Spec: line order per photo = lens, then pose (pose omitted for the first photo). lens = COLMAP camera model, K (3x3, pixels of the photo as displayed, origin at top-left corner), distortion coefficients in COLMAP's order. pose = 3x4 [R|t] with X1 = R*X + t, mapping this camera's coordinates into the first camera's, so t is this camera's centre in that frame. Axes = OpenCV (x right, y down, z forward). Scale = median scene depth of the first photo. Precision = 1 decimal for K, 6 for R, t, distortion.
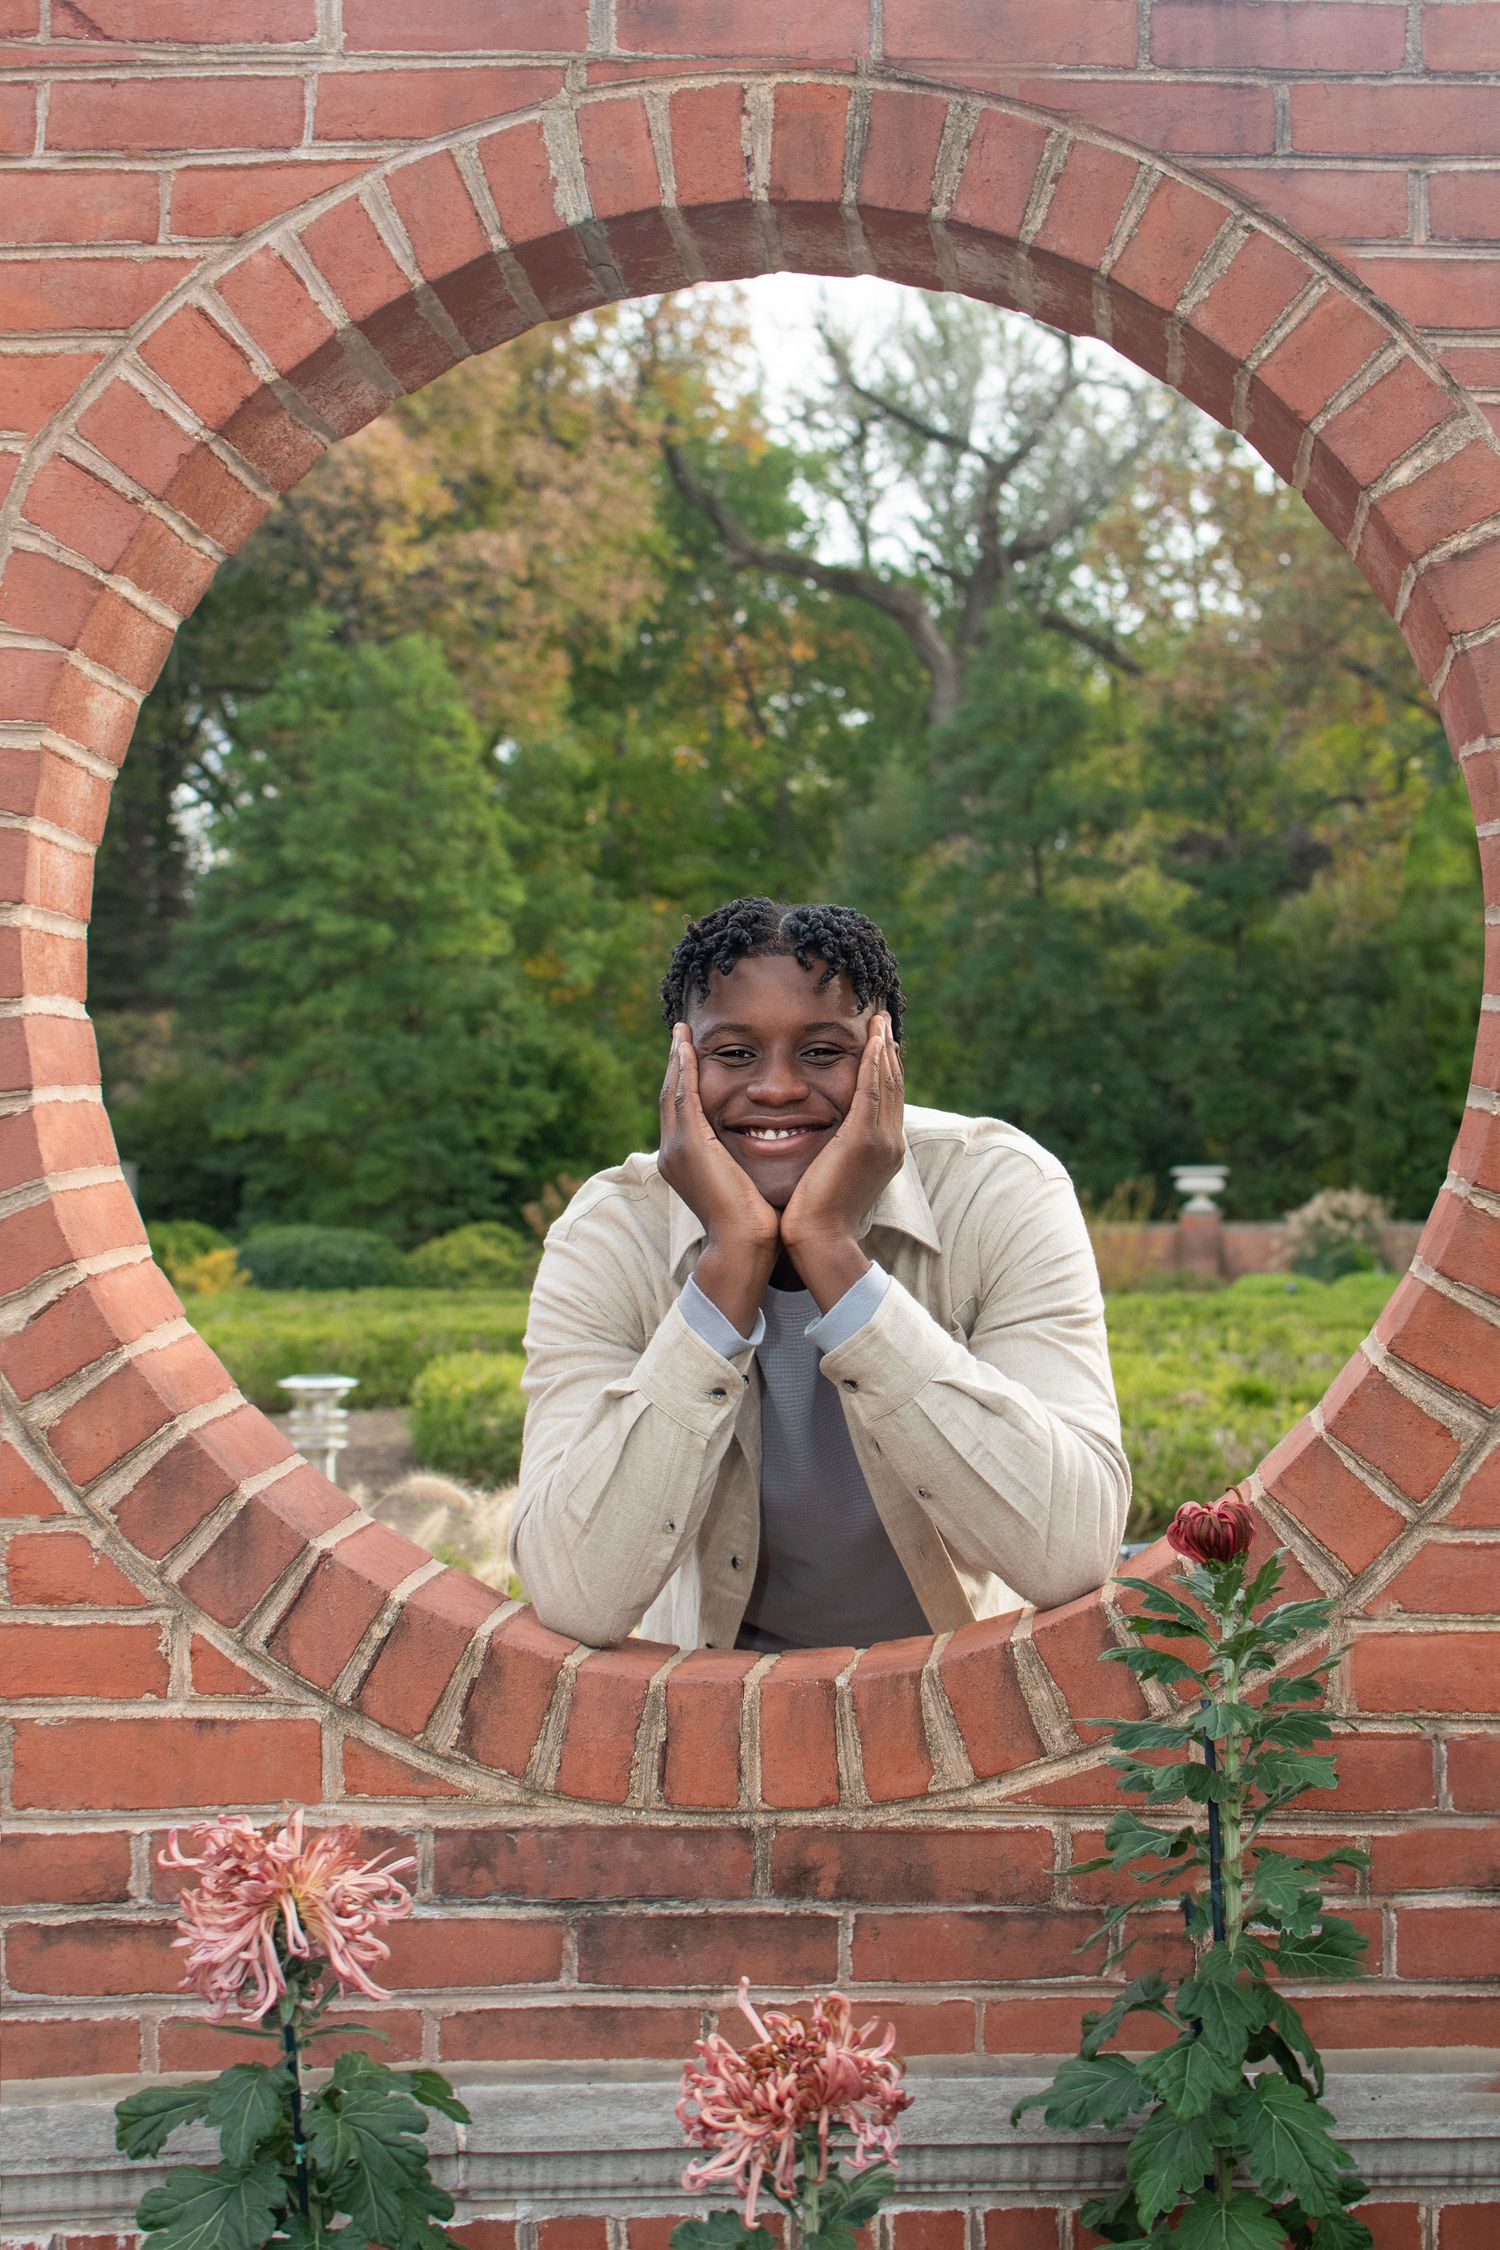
lens RADIAL K [[3175.7, 0, 754.9], [0, 3175.7, 1091.4], [0, 0, 1]] dist [-0.171071, 0.096305]
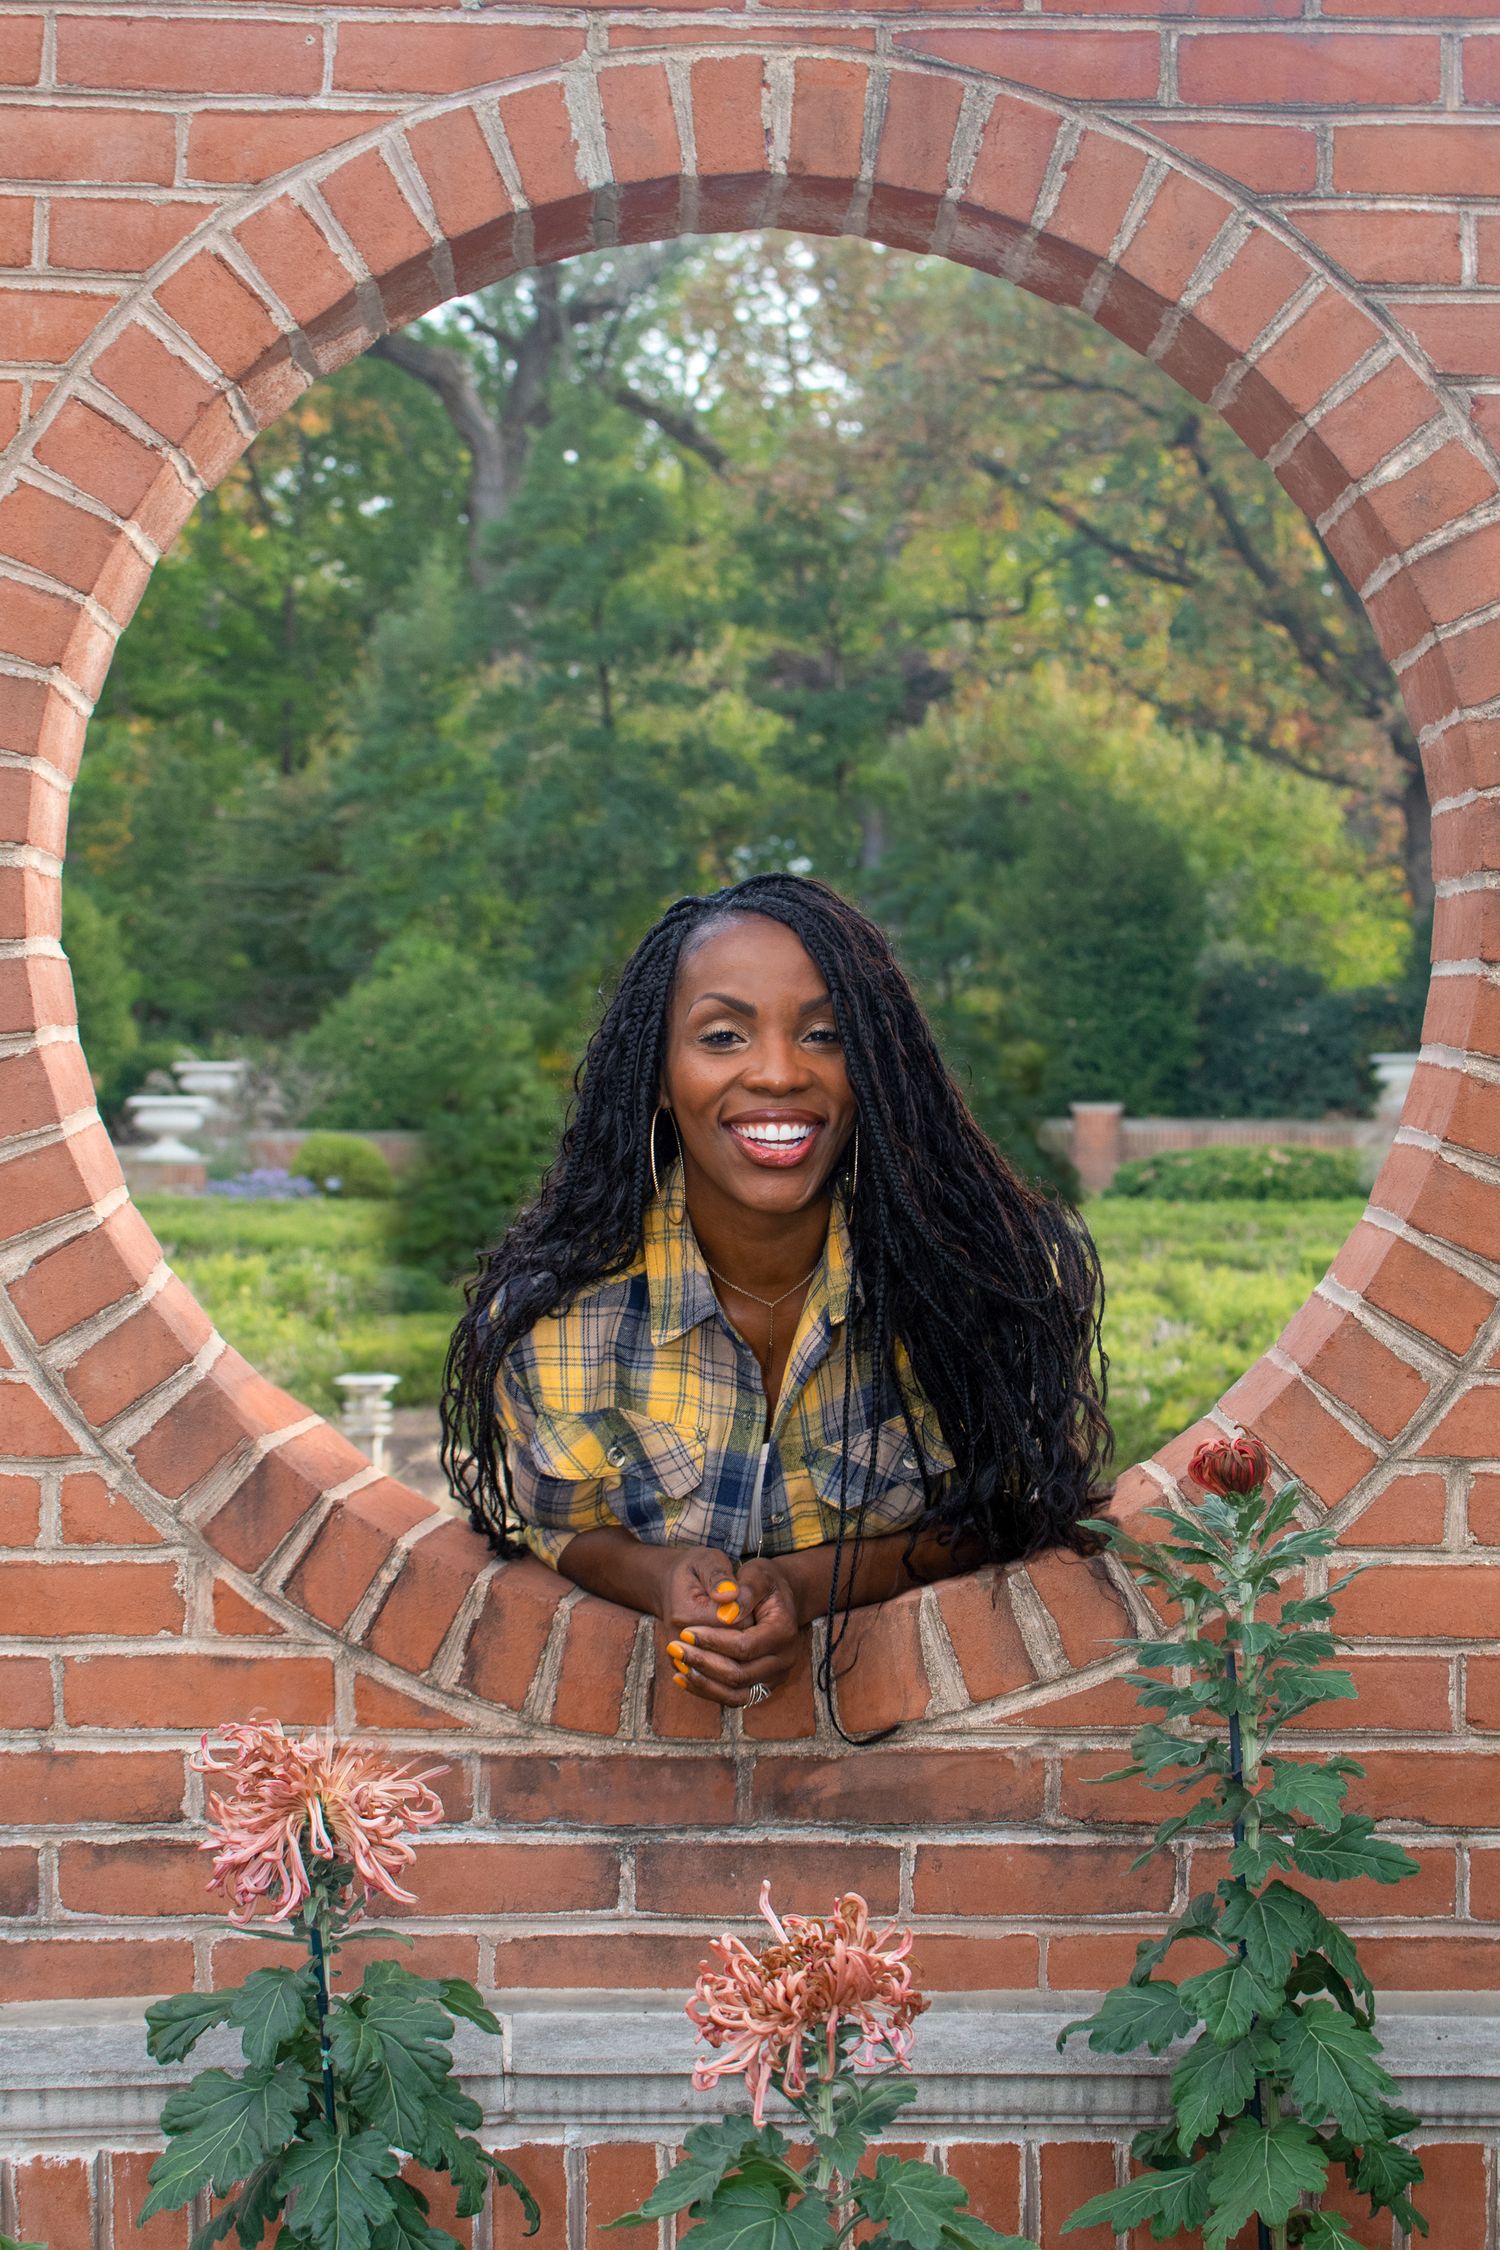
lens RADIAL K [[3793.6, 0, 750.0], [0, 3793.6, 1125.0], [0, 0, 1]] dist [-0.175823, 0.133421]
pose [[0.991193, 0.008963, 0.132120, -0.166373], [-0.014914, 0.998915, 0.044127, -0.028177], [-0.131581, -0.045709, 0.990251, -0.224568]]
